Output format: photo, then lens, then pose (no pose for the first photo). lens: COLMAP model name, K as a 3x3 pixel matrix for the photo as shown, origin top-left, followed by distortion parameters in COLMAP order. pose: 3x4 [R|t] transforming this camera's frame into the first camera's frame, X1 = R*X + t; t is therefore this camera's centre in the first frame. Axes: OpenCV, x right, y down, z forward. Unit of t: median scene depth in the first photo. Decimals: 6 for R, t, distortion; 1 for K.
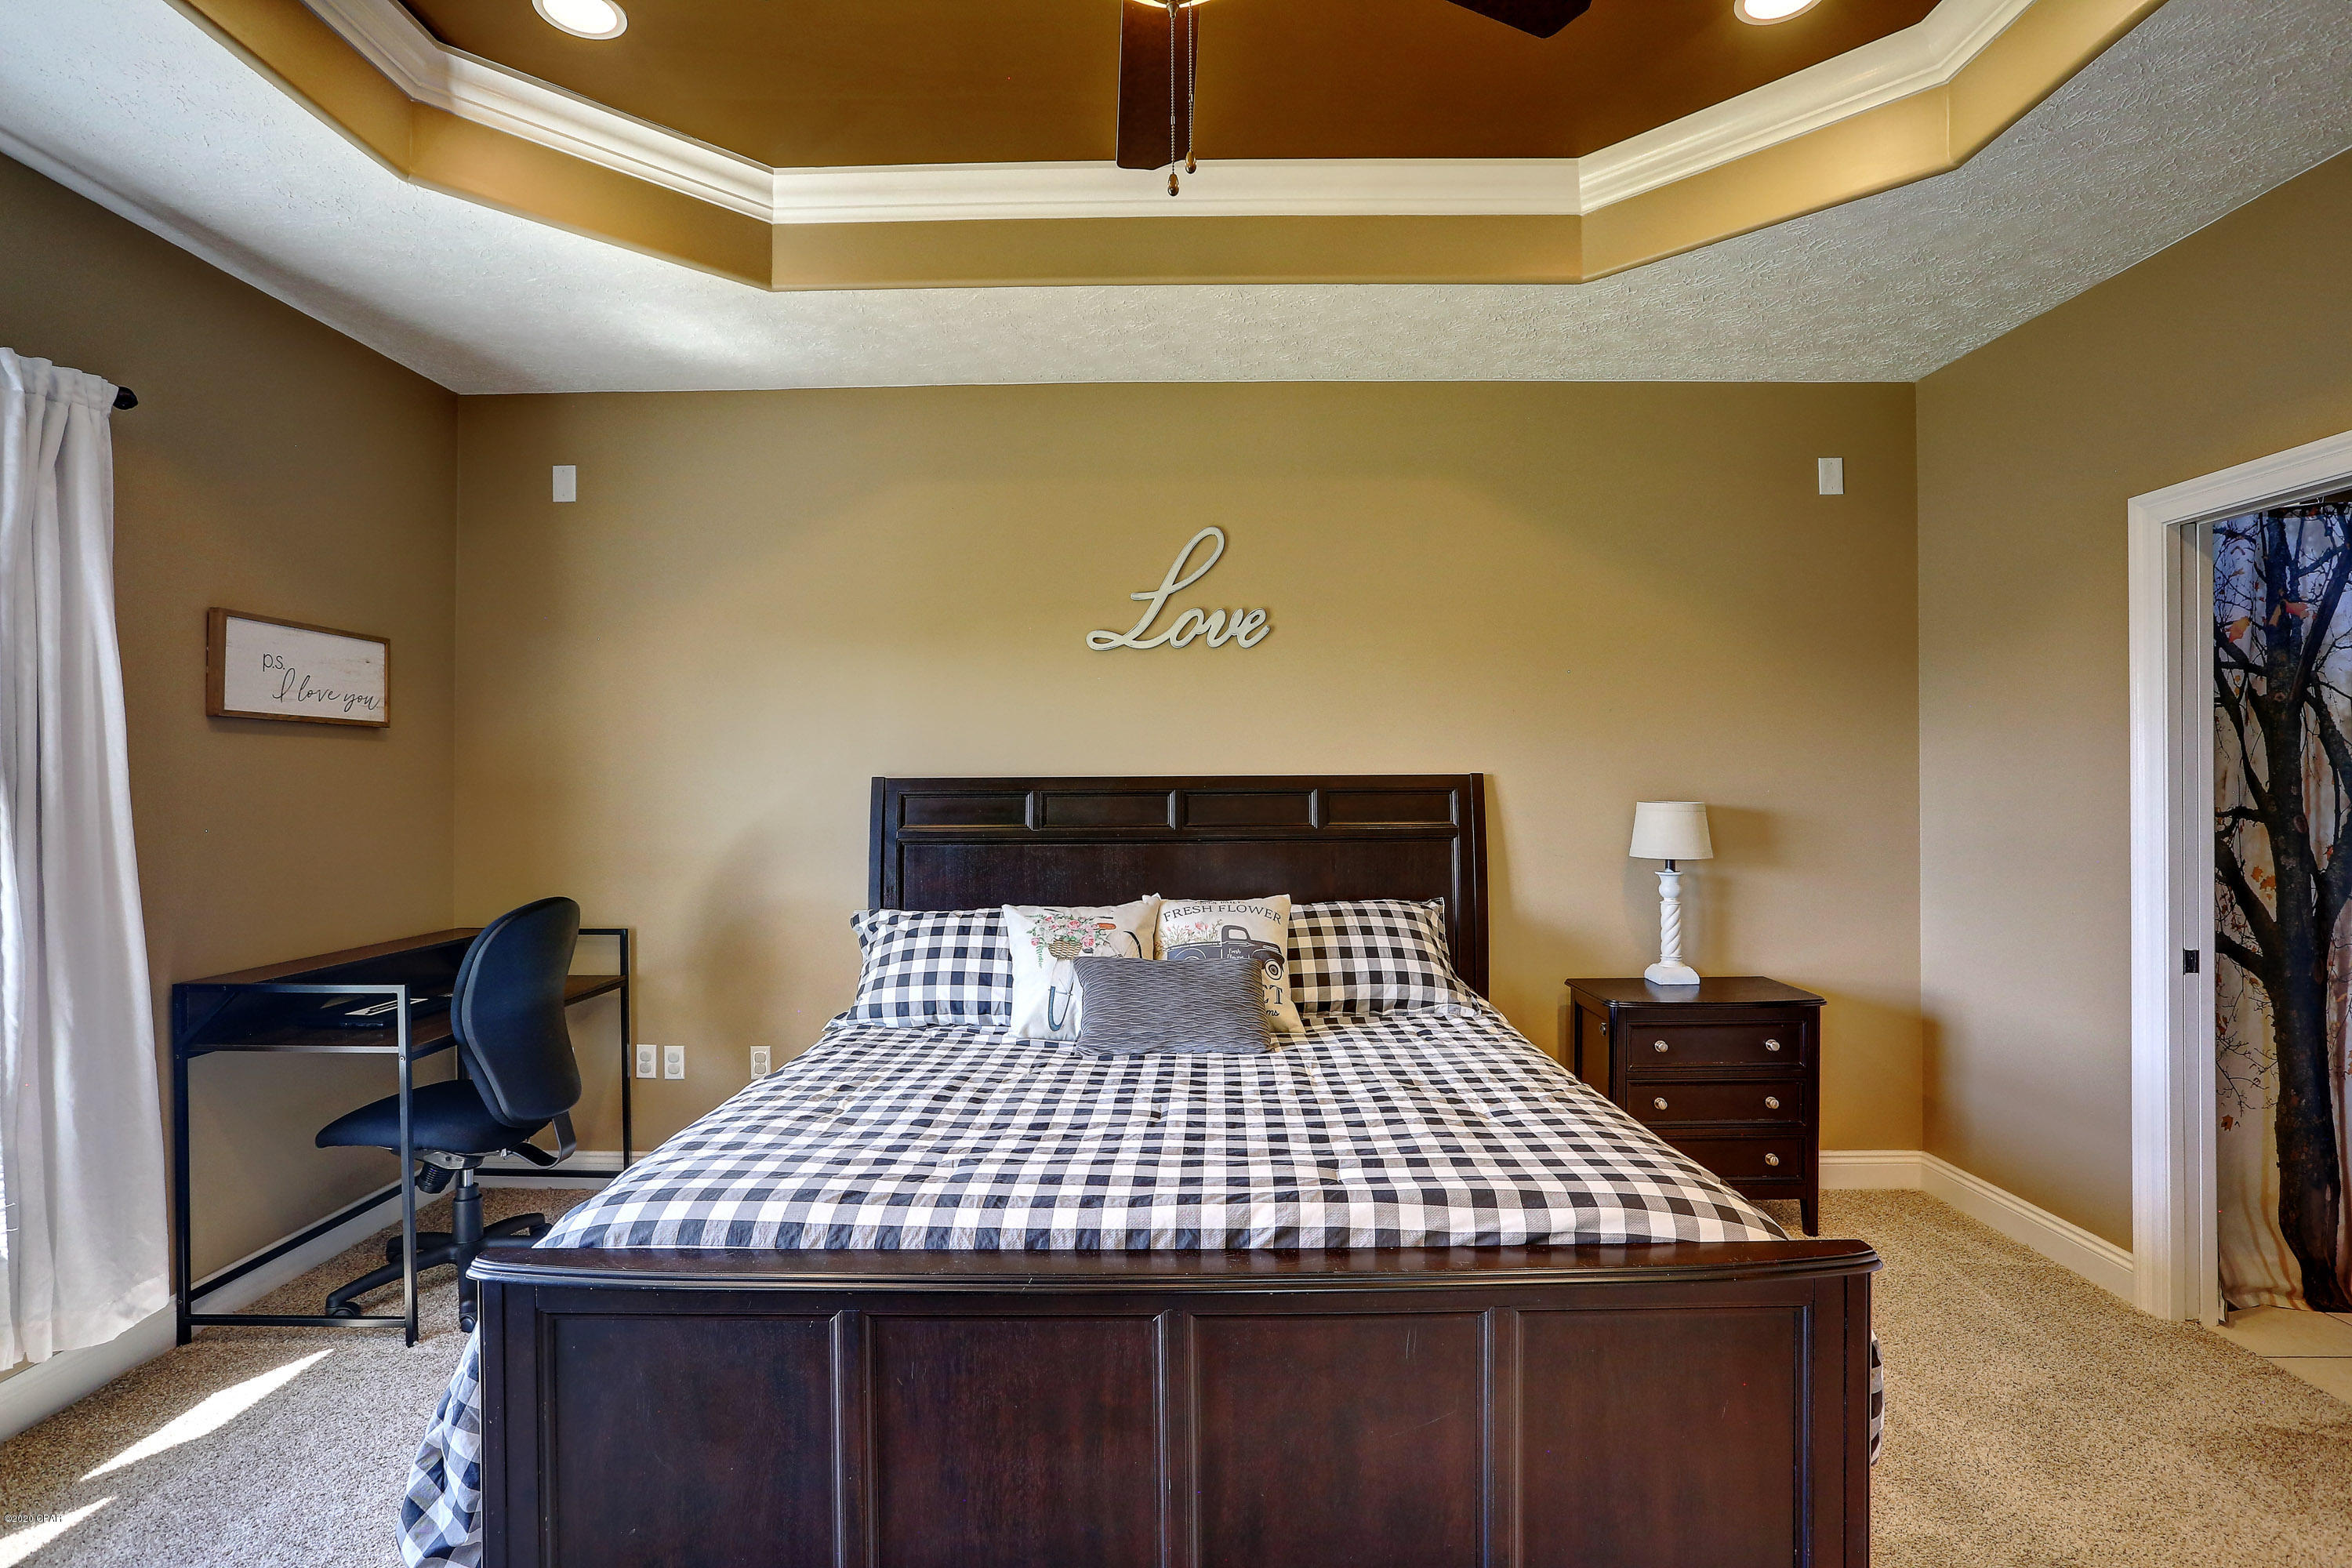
lens RADIAL K [[1156.5, 0, 1172.1], [0, 1156.5, 777.8], [0, 0, 1]] dist [-0.061364, 0.033483]
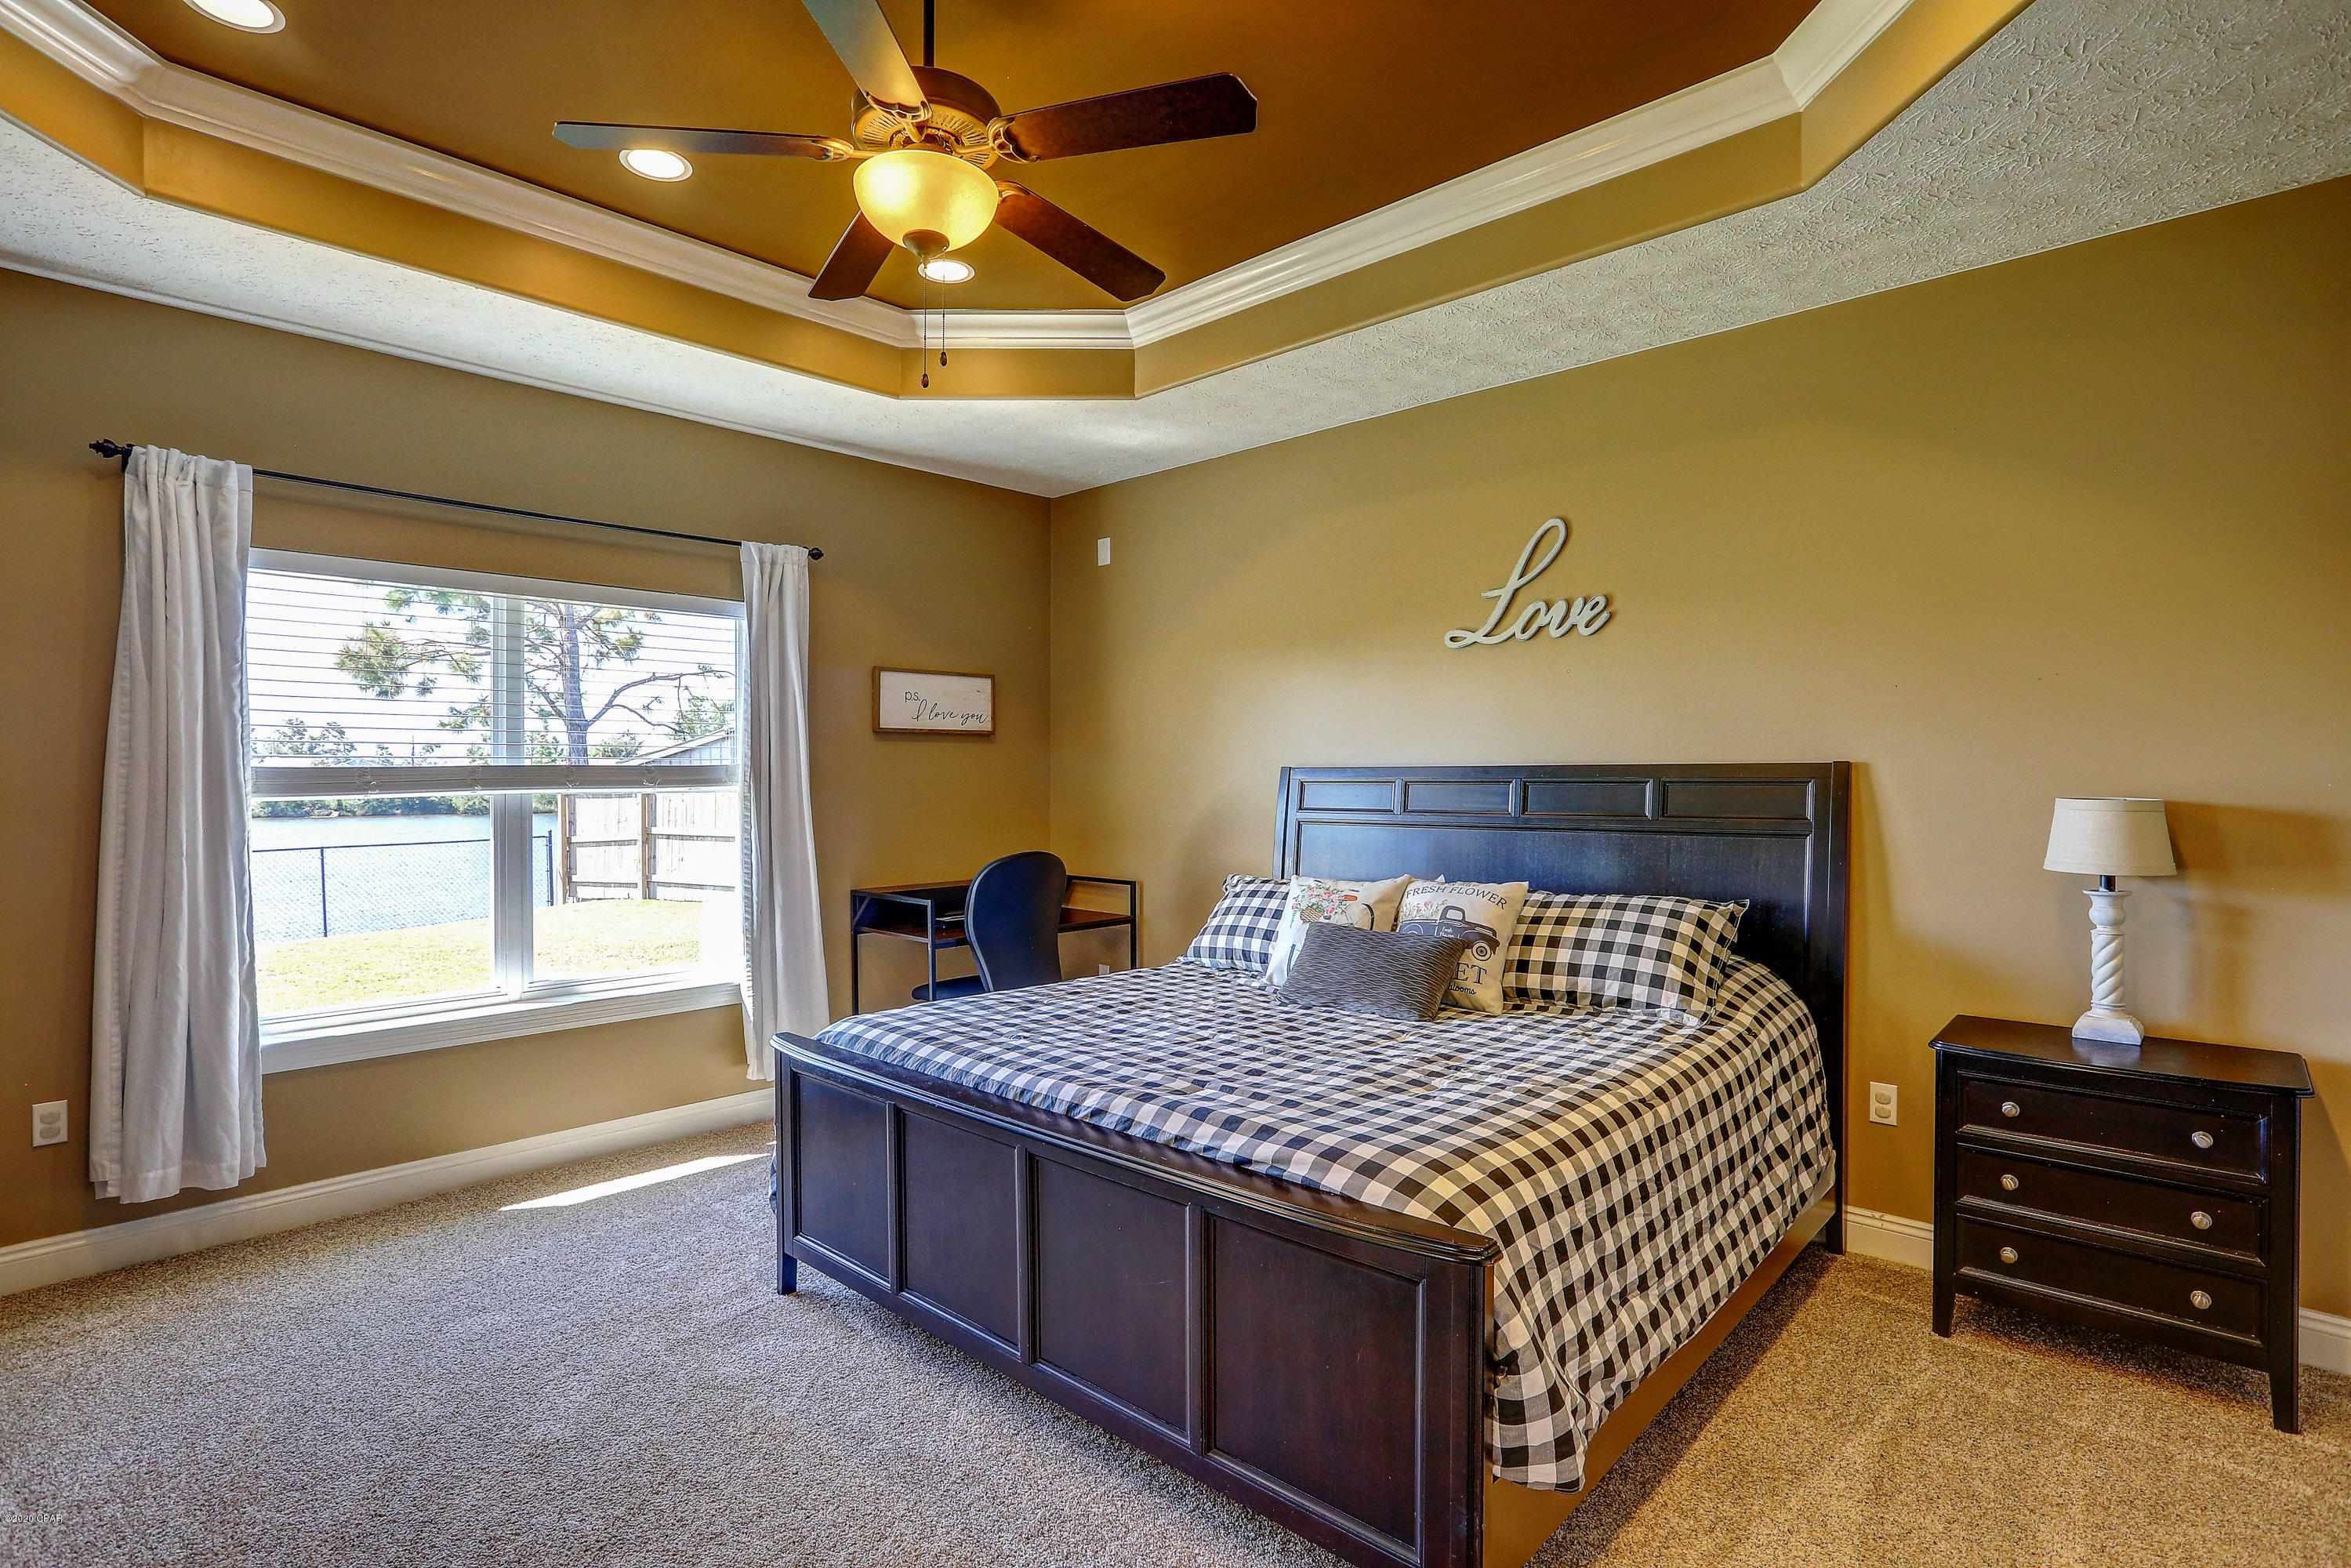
lens RADIAL K [[1156.0, 0, 1171.6], [0, 1156.0, 777.8], [0, 0, 1]] dist [-0.061364, 0.033483]
pose [[0.736318, 0.004821, -0.676619, 0.583454], [0.003584, 0.999933, 0.011024, -0.003682], [0.676626, -0.010542, 0.736251, 0.043019]]
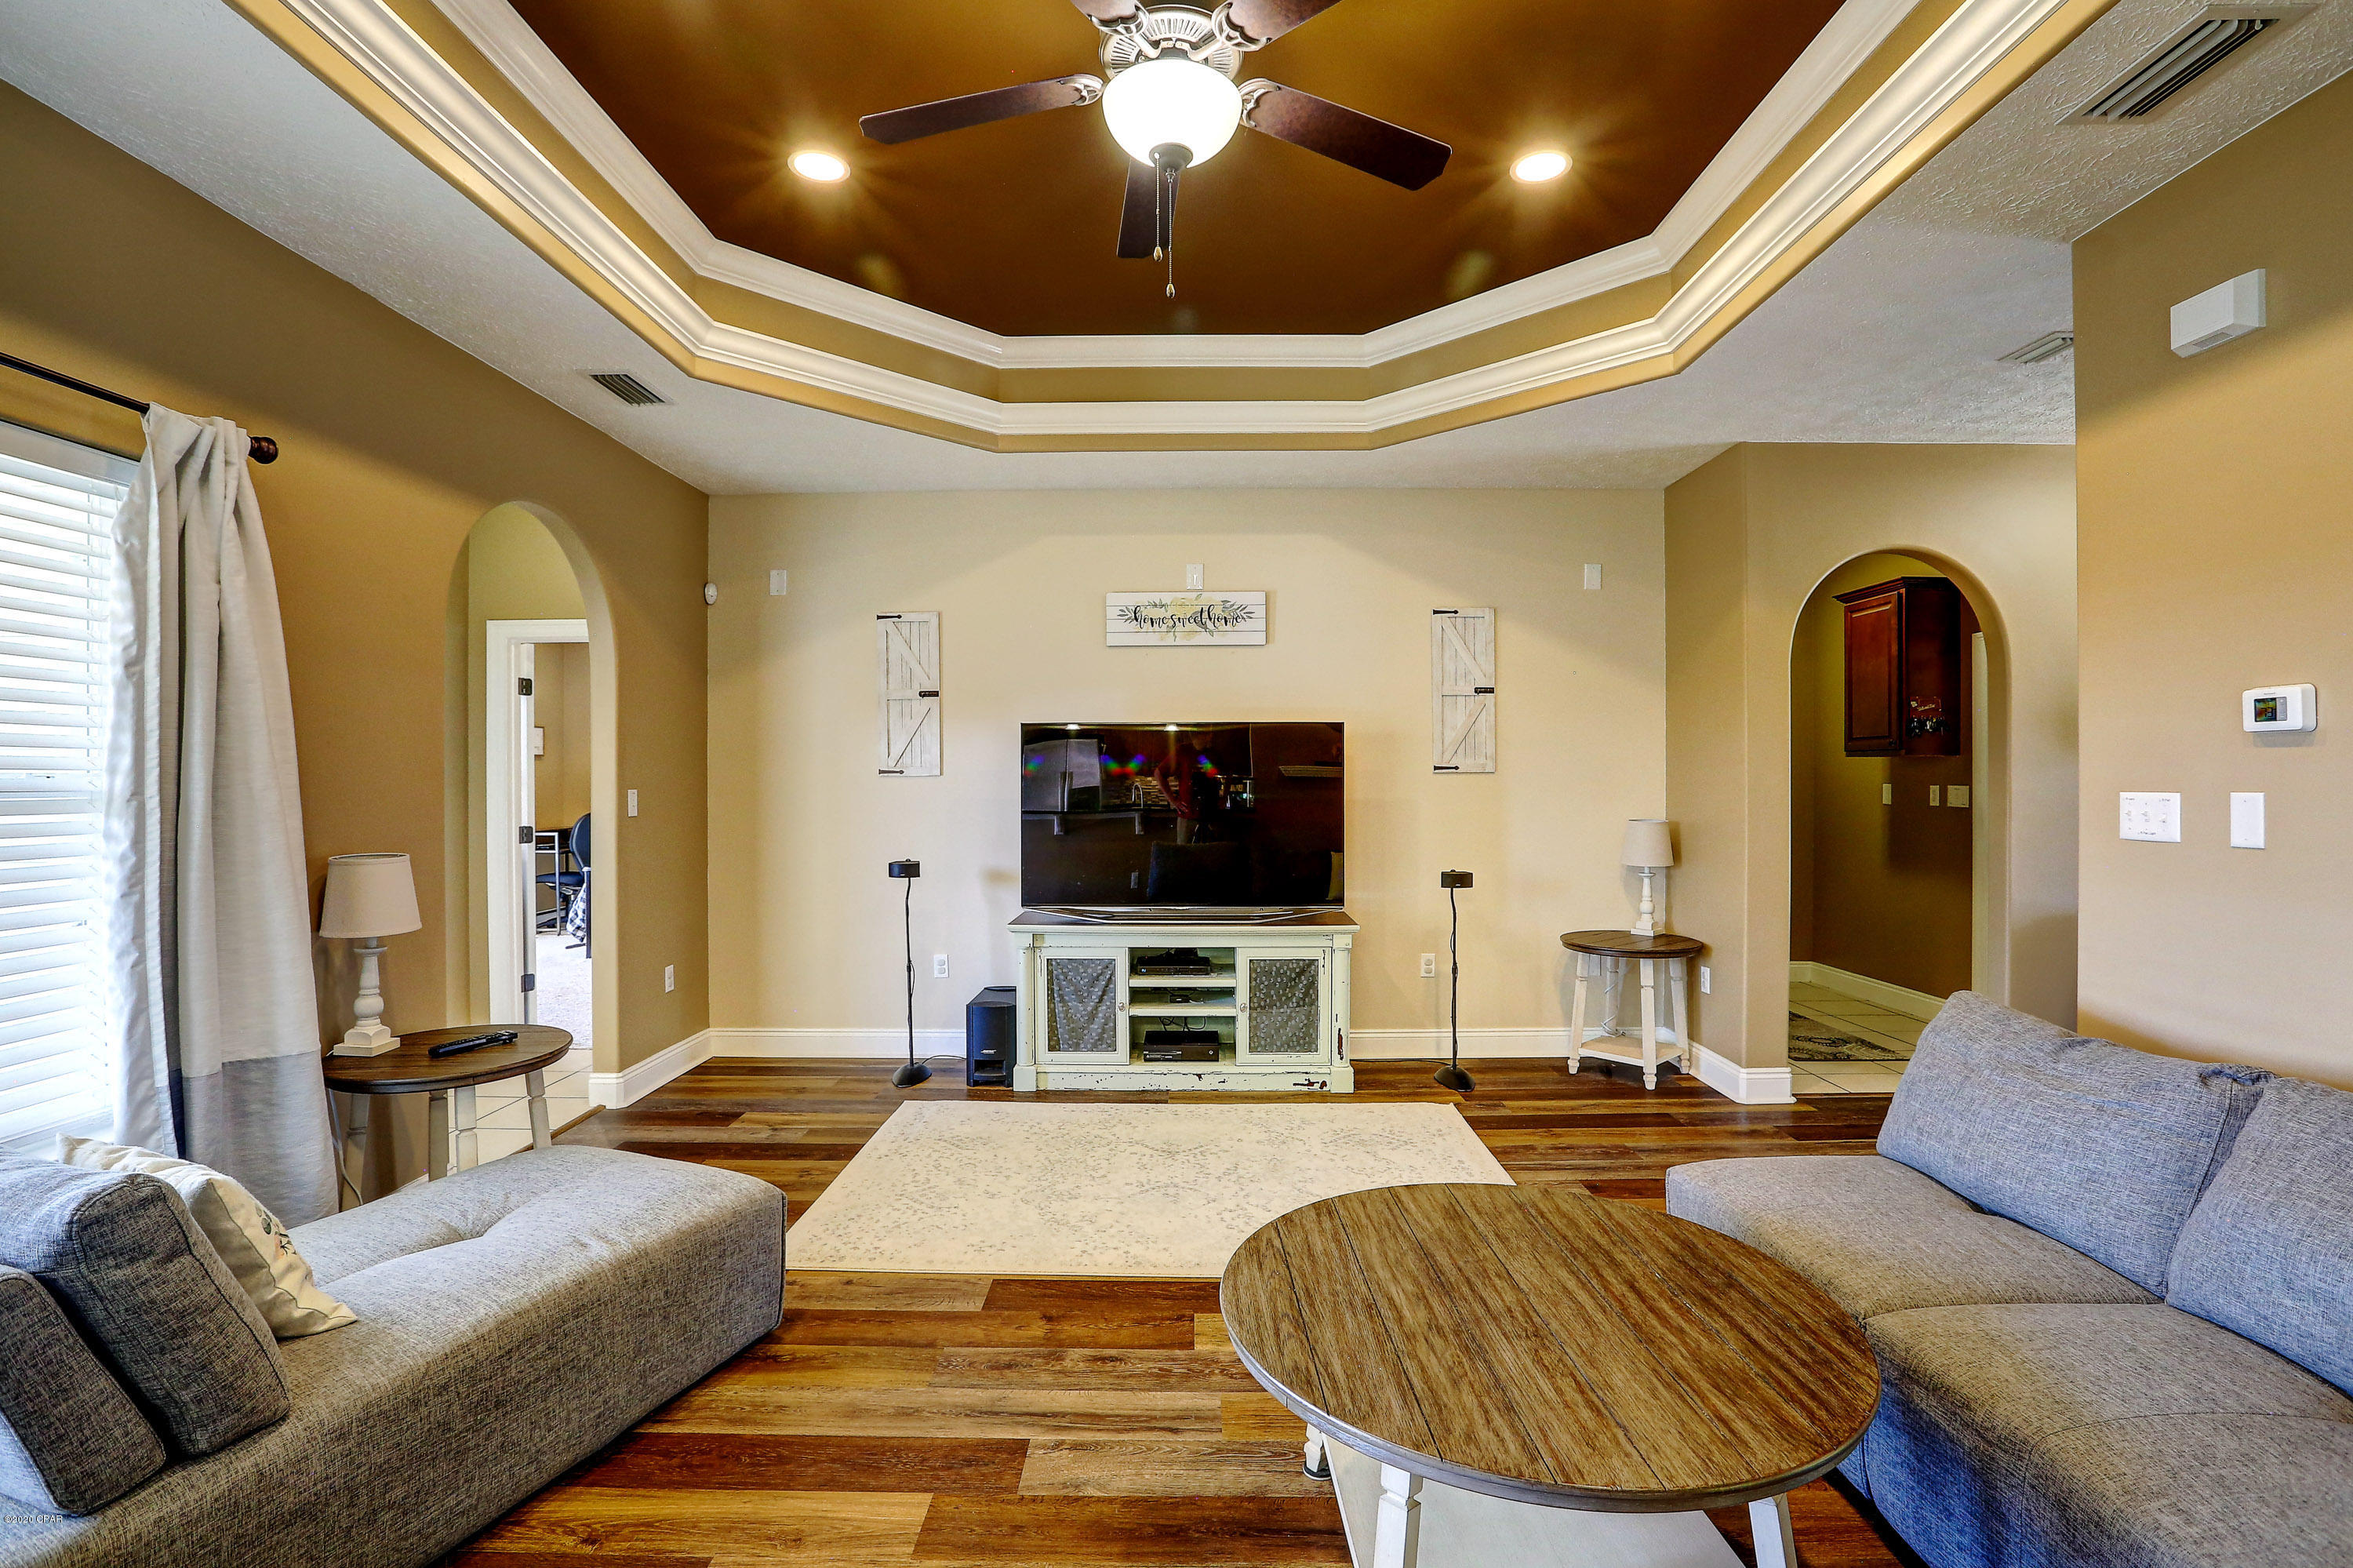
lens RADIAL K [[1066.0, 0, 1170.8], [0, 1066.0, 777.7], [0, 0, 1]] dist [-0.047115, 0.014656]
pose [[1.000000, 0.000049, 0.000878, 1.095782], [-0.000055, 0.999980, 0.006341, -0.008813], [-0.000878, -0.006341, 0.999980, -2.025111]]
